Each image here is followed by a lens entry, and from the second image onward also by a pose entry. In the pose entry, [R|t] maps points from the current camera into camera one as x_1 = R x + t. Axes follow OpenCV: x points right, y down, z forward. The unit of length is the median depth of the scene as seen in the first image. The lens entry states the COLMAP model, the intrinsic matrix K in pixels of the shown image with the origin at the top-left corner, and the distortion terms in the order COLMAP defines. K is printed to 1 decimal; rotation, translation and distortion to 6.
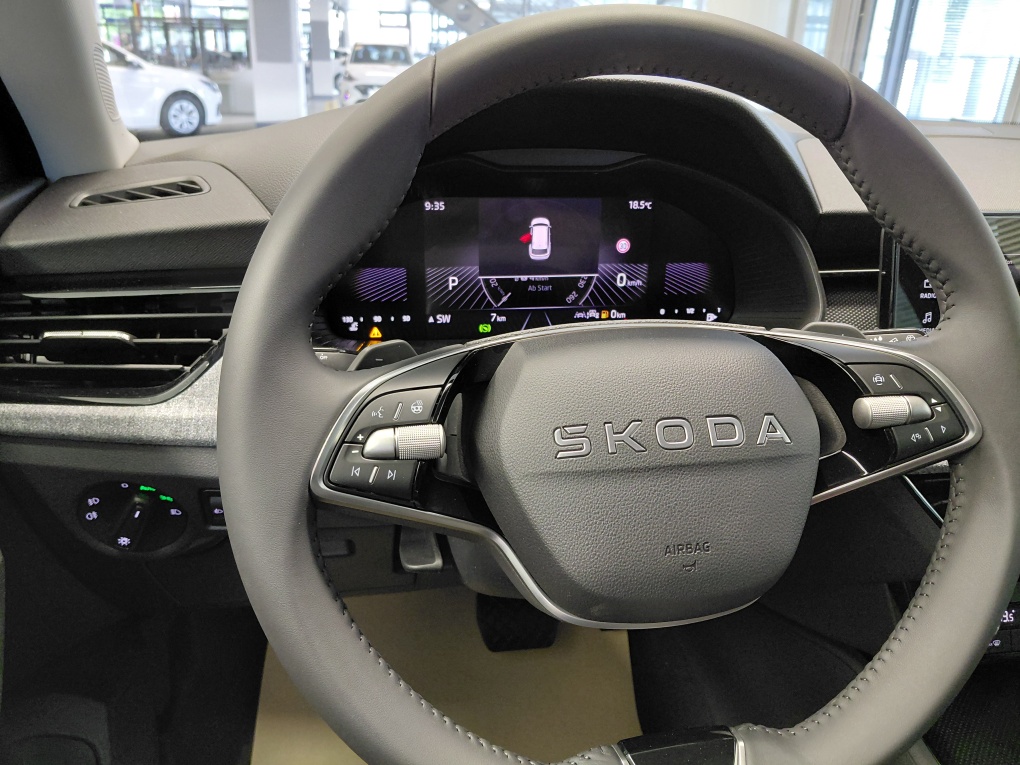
lens RADIAL K [[772.1, 0, 500.5], [0, 772.1, 374.8], [0, 0, 1]] dist [0.035402, -0.077345]
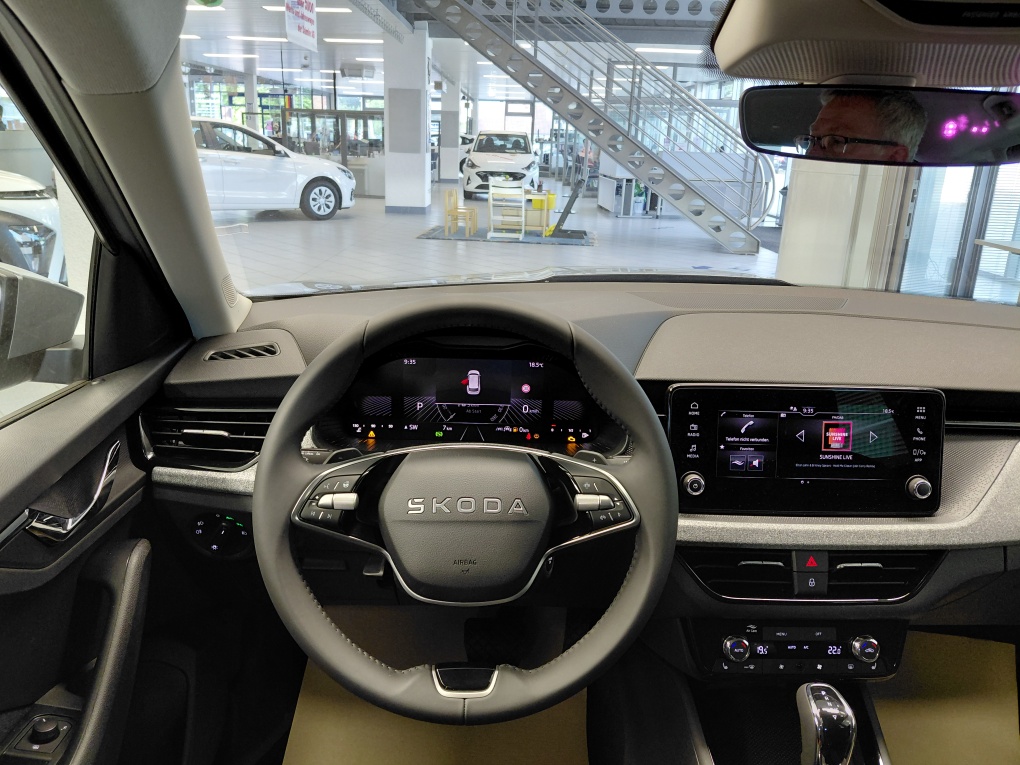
lens RADIAL K [[772.1, 0, 500.8], [0, 772.1, 368.2], [0, 0, 1]] dist [0.035402, -0.077345]
pose [[0.988045, 0.045988, -0.147146, 0.382944], [-0.060169, 0.993807, -0.093424, -0.064062], [0.141938, 0.101161, 0.984693, -0.660723]]
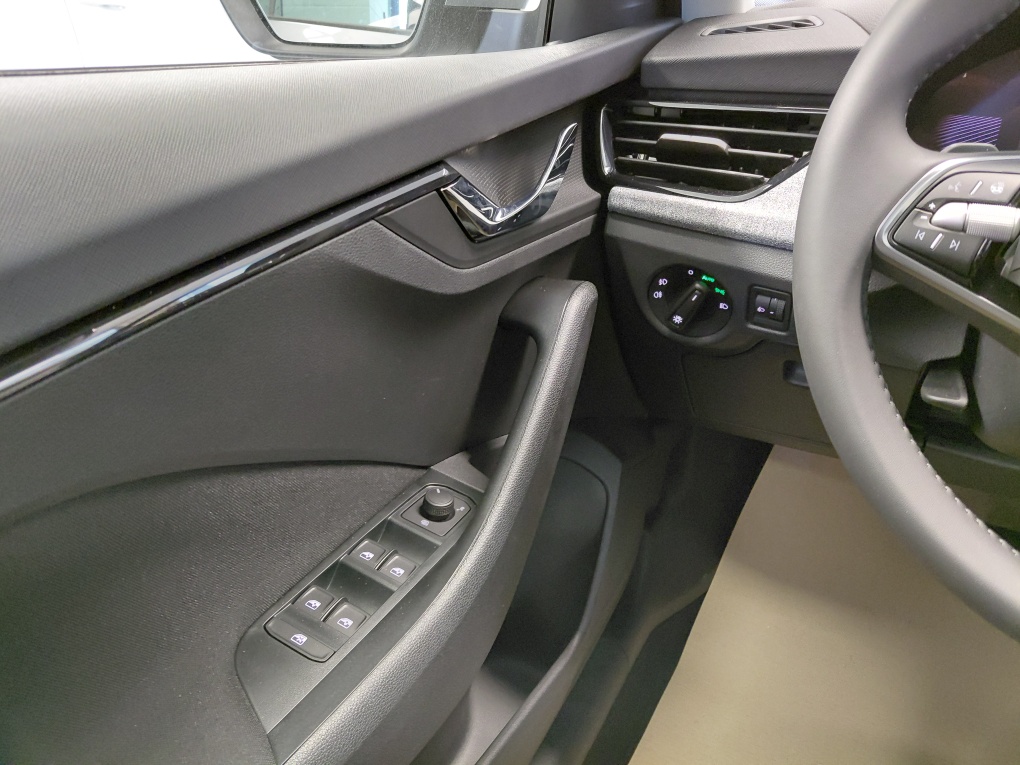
lens RADIAL K [[772.1, 0, 503.7], [0, 772.1, 390.8], [0, 0, 1]] dist [0.035402, -0.077345]
pose [[0.782656, 0.256140, -0.567311, 0.017111], [-0.200732, 0.966578, 0.159480, 0.171906], [0.589199, -0.010941, 0.807914, -0.134557]]
